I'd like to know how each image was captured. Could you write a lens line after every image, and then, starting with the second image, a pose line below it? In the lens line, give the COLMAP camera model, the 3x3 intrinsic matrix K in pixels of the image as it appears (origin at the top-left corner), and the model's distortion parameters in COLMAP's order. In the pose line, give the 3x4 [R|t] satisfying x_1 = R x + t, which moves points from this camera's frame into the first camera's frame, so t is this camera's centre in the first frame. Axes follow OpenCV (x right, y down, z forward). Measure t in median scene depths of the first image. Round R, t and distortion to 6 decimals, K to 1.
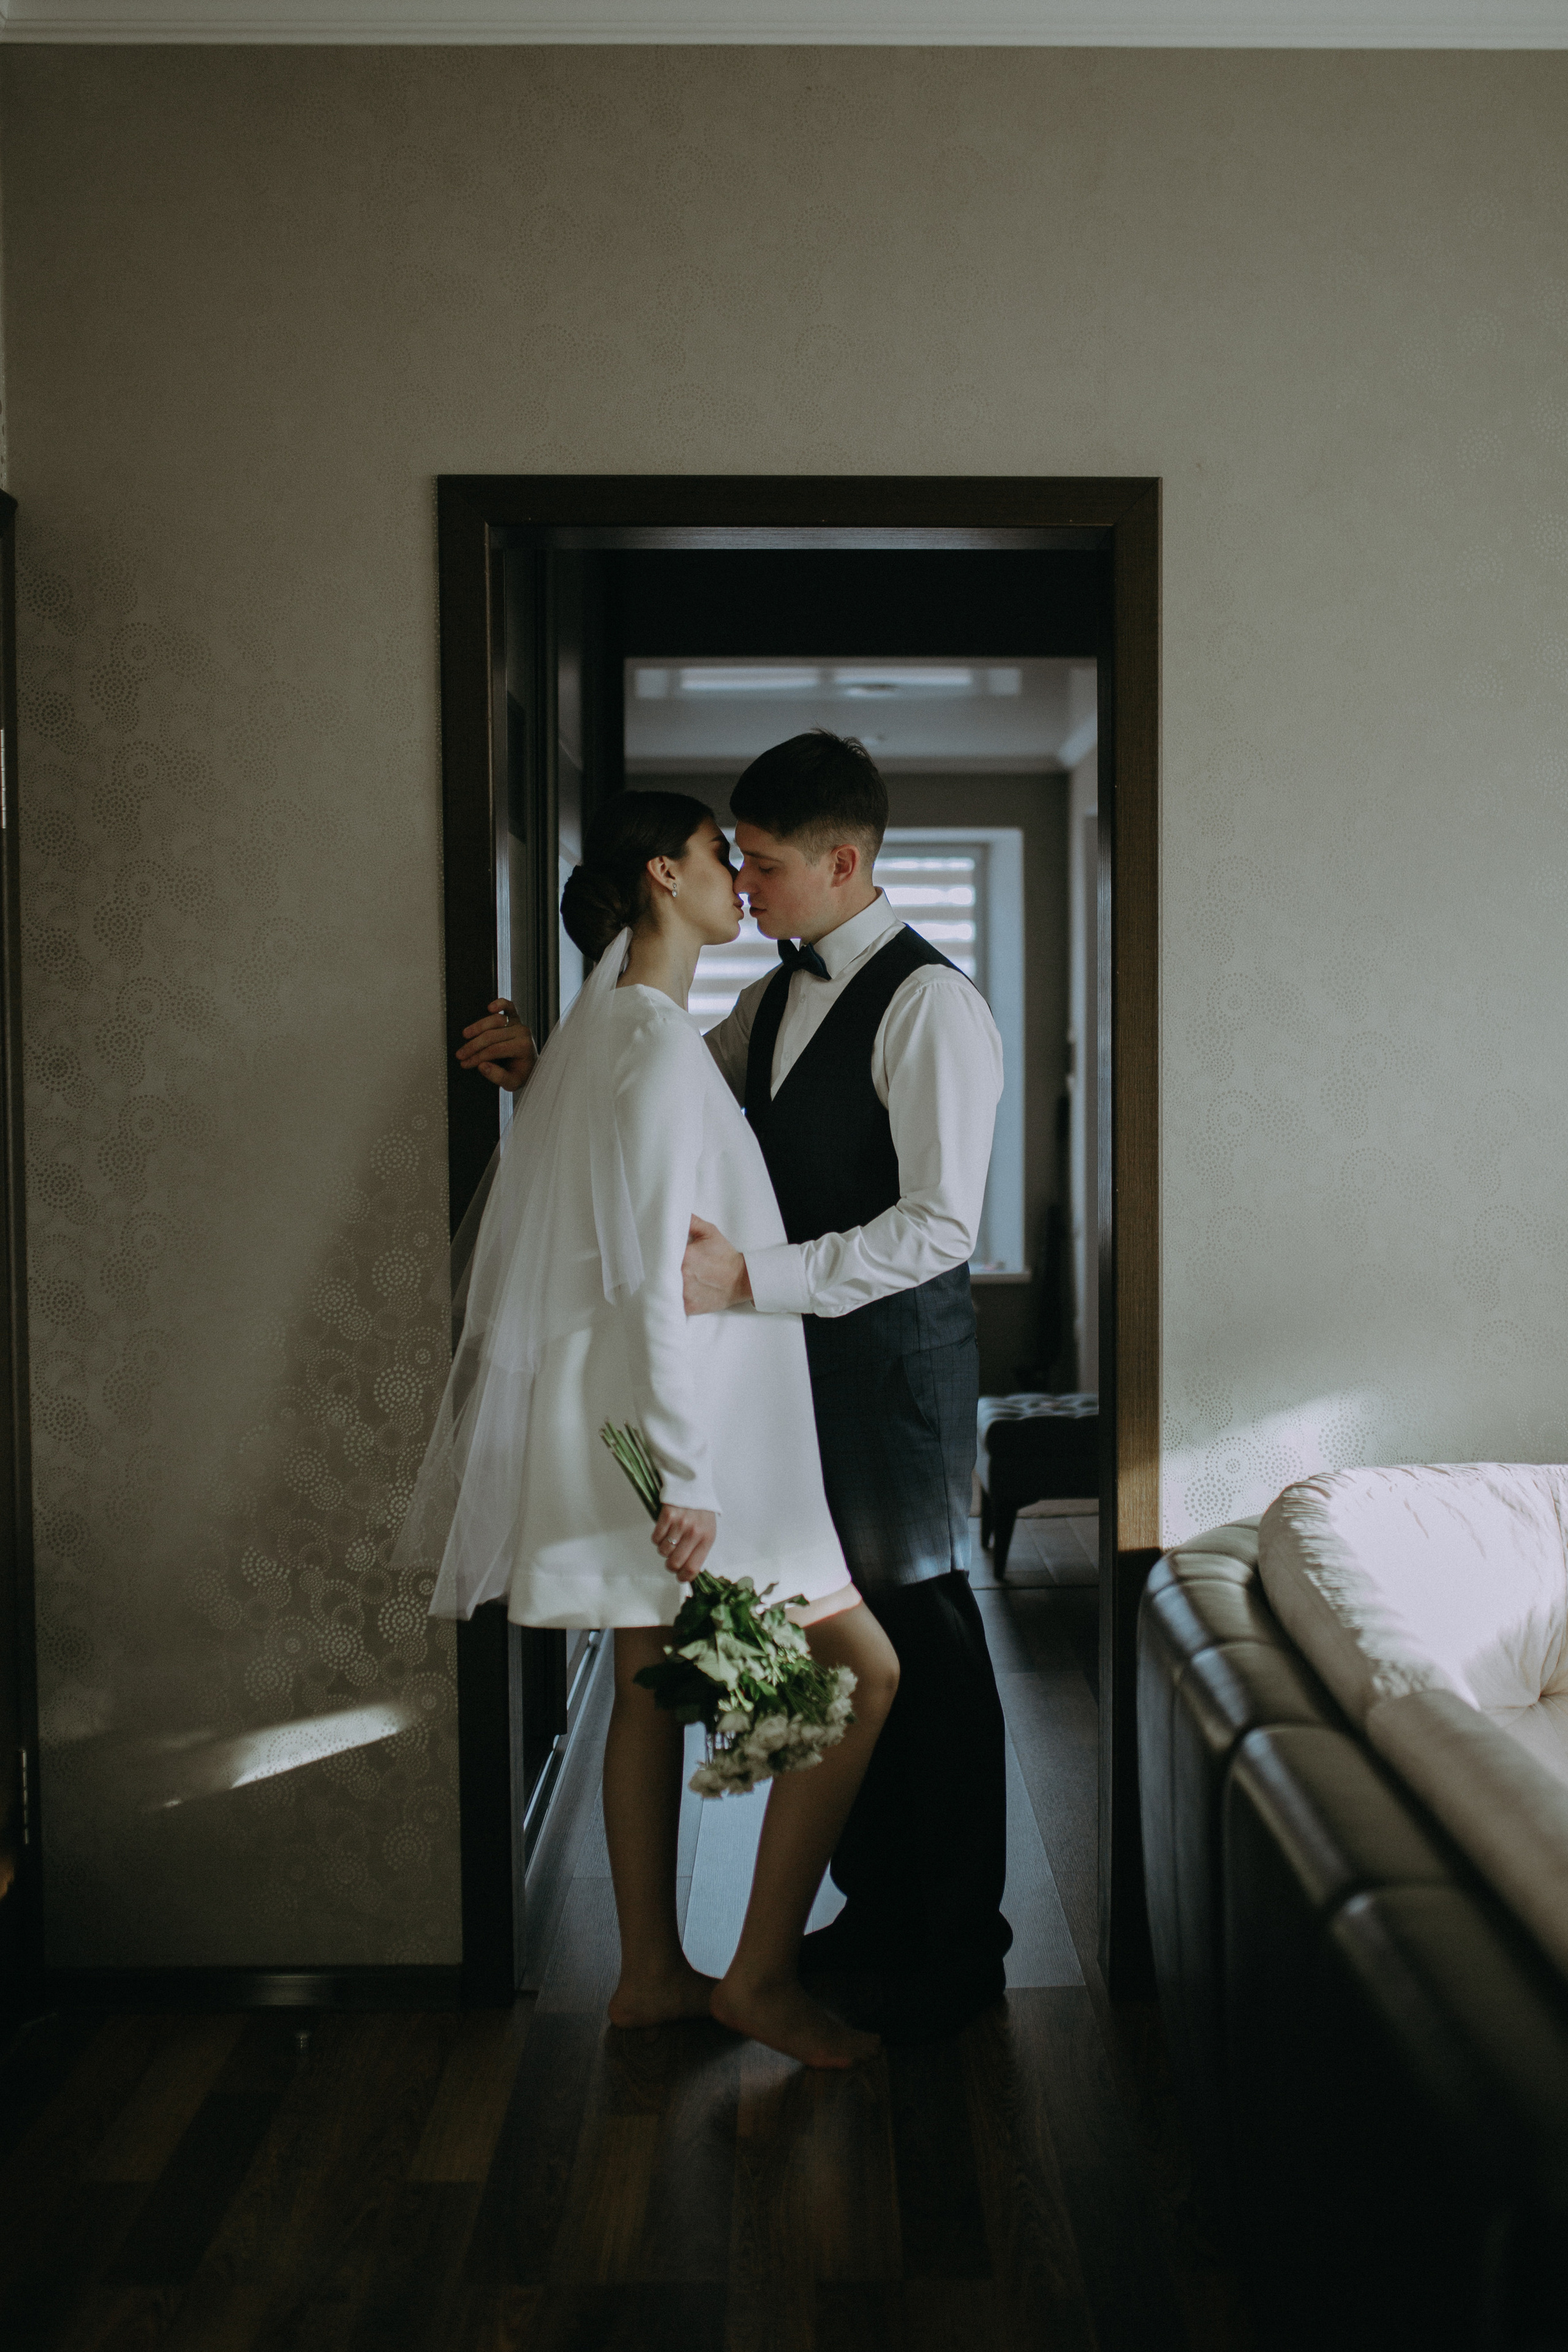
lens RADIAL K [[2419.4, 0, 831.3], [0, 2419.4, 1180.6], [0, 0, 1]] dist [0.015563, 0.000000]
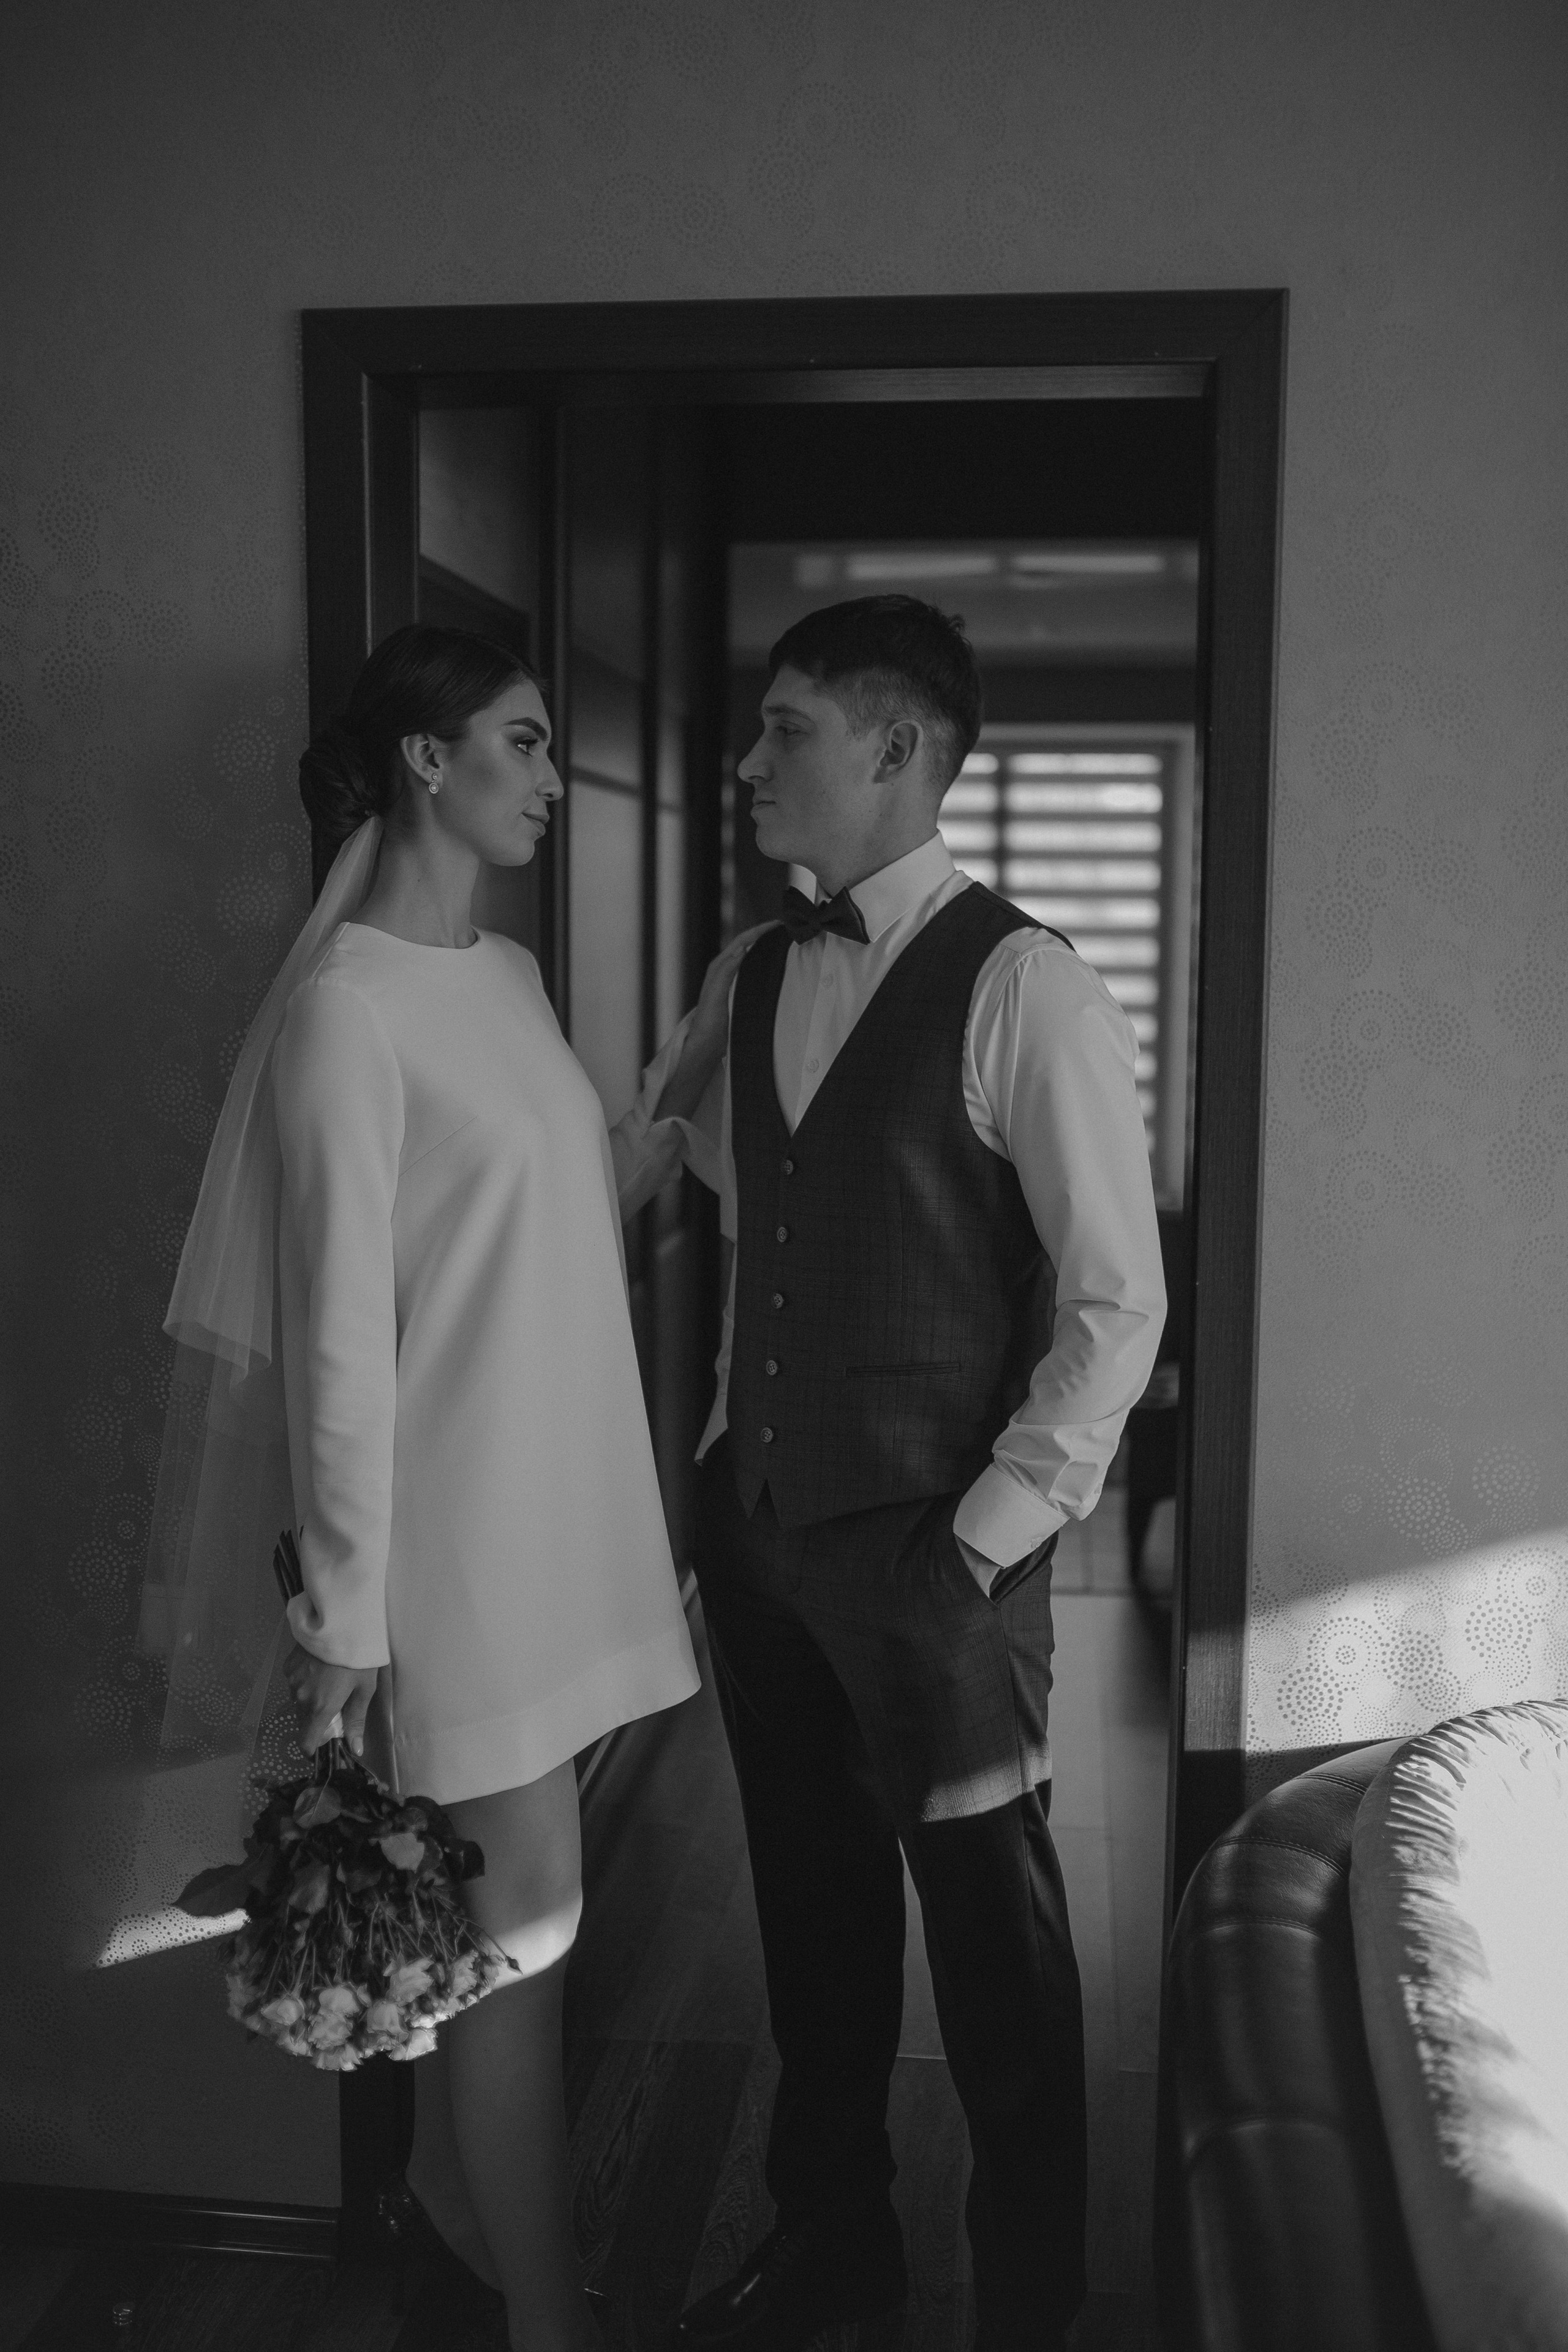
lens RADIAL K [[2273.6, 0, 765.4], [0, 2273.6, 1196.1], [0, 0, 1]] dist [0.011219, 0.000000]
pose [[0.990965, 0.027462, -0.131283, 0.078735], [-0.018410, 0.997400, 0.069669, -0.068654], [0.132855, -0.066623, 0.988894, 0.300700]]
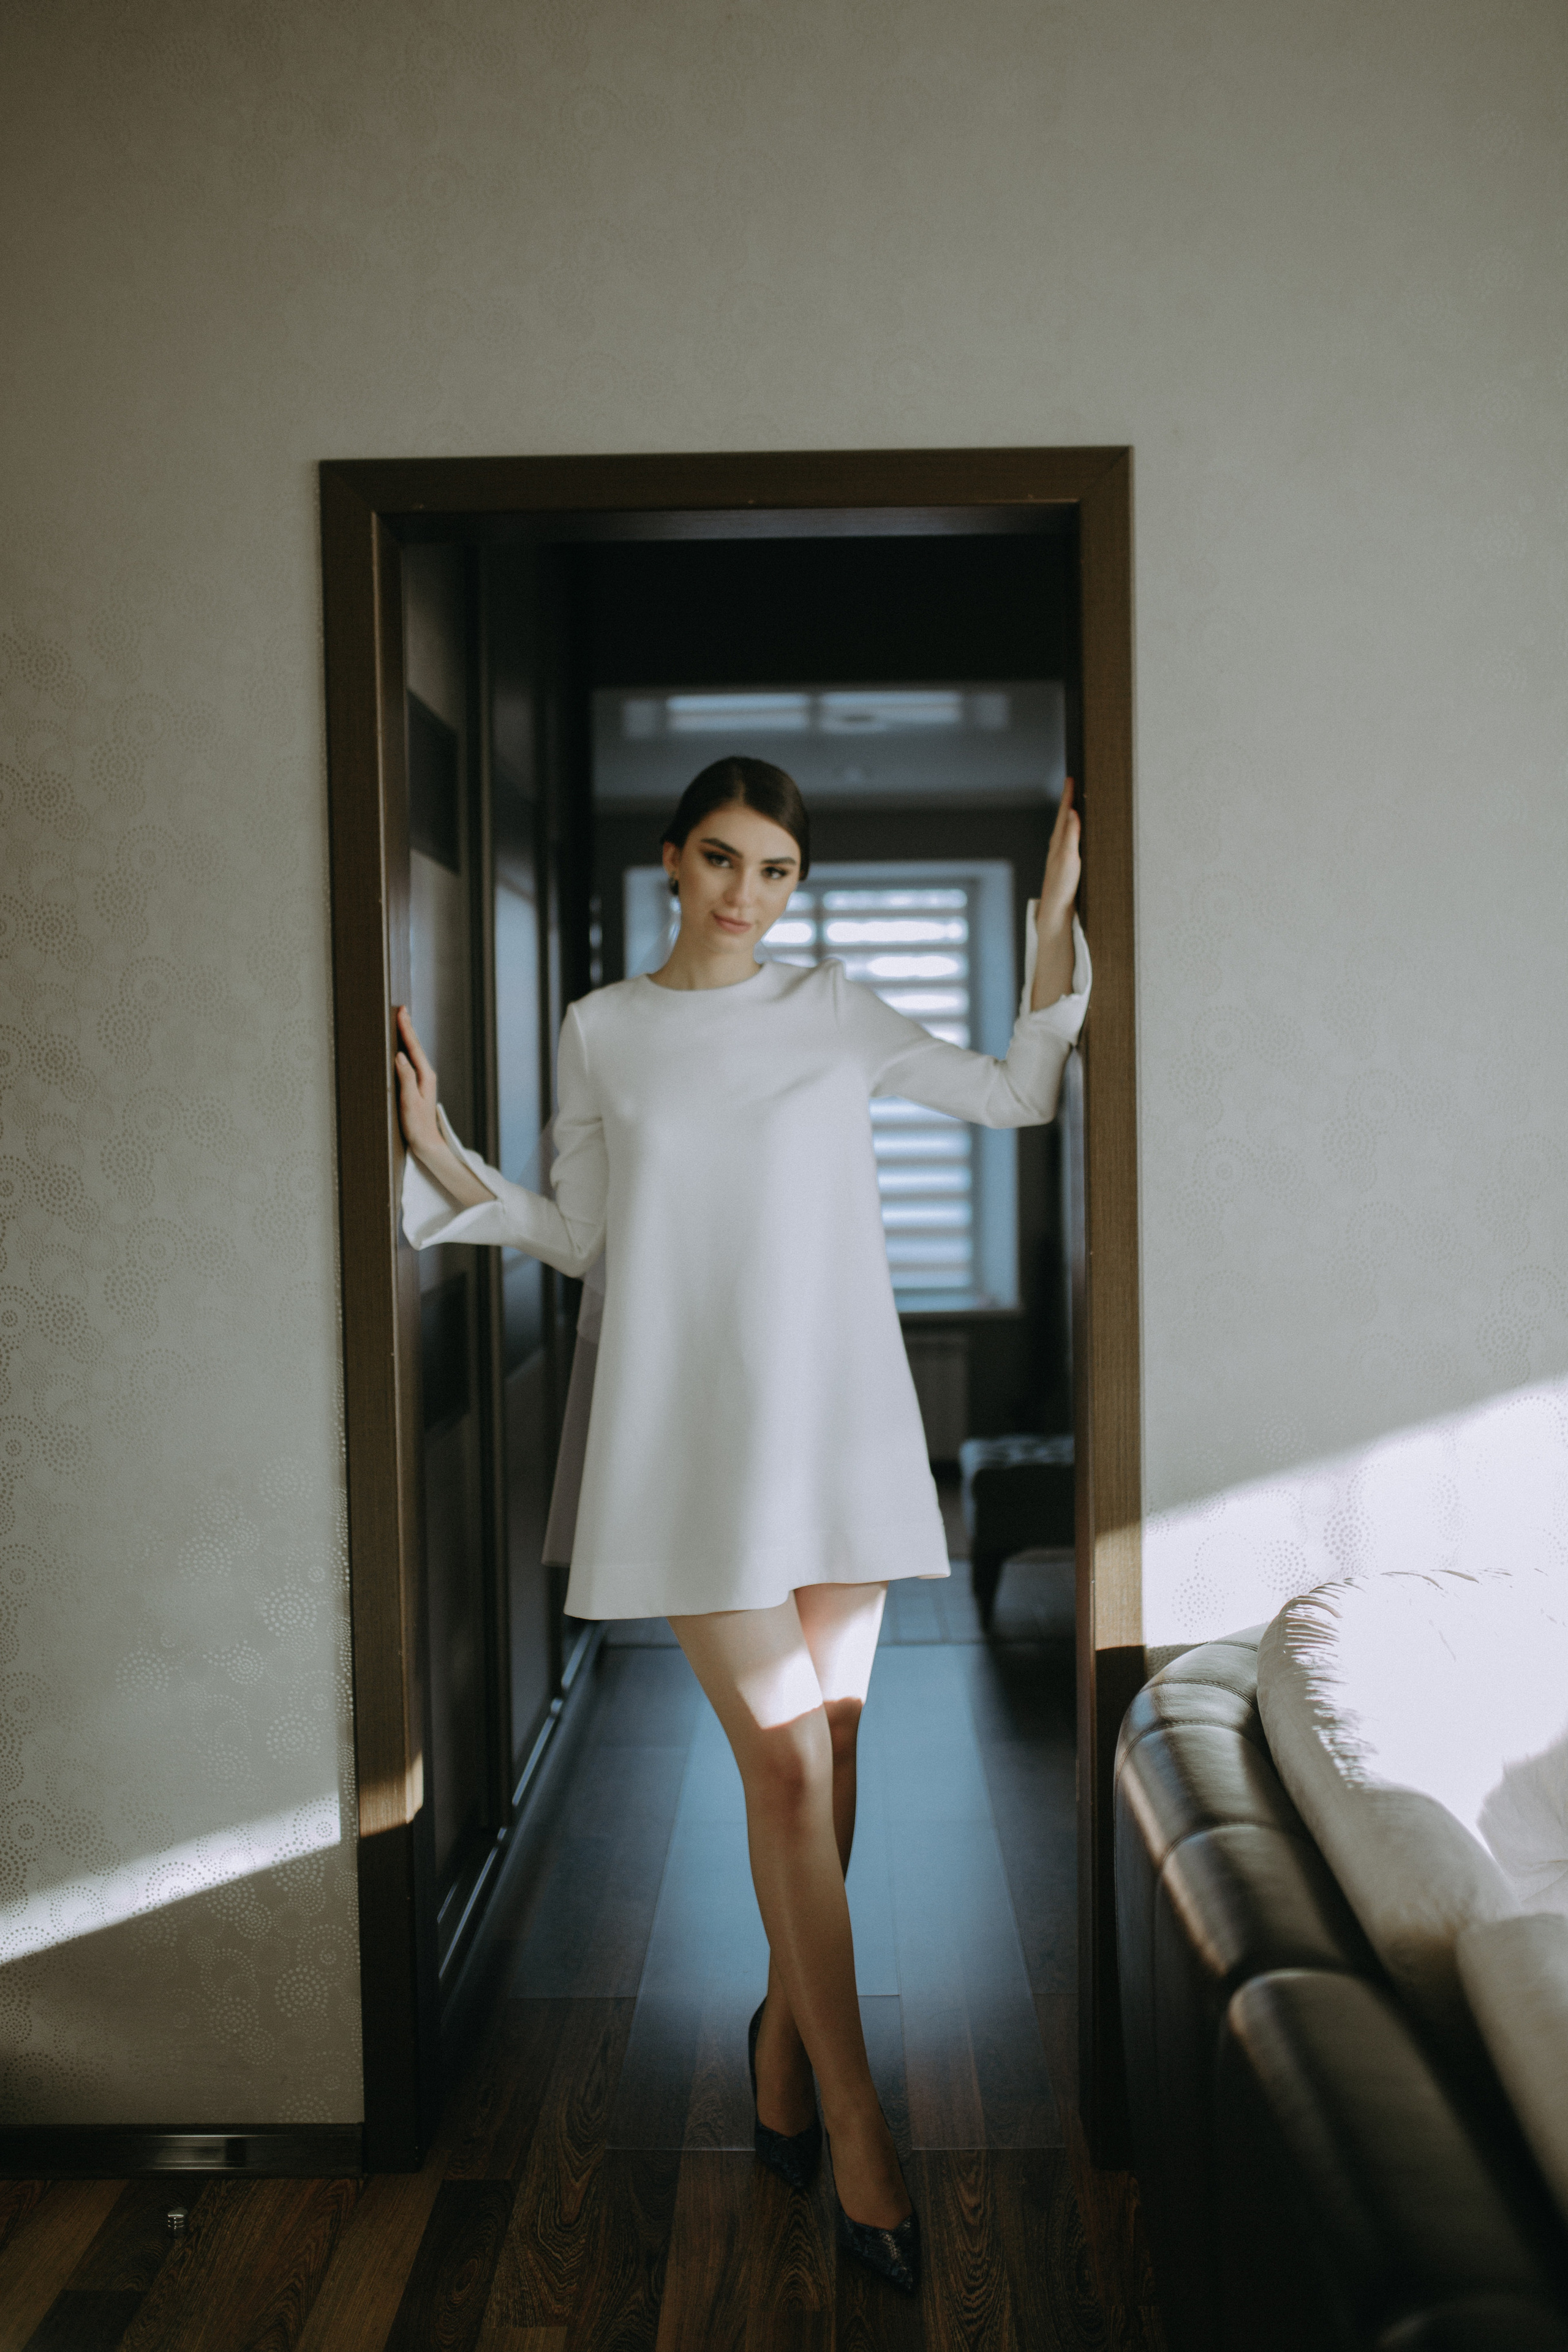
lens RADIAL K [[2273.6, 0, 762.7], [0, 2273.6, 1185.4], [0, 0, 1]] dist [0.011219, 0.000000]
pose [[0.999250, -0.009130, -0.037640, 0.029969], [0.008842, 0.999930, -0.007813, -0.015341], [0.037709, 0.007474, 0.999261, 0.166865]]
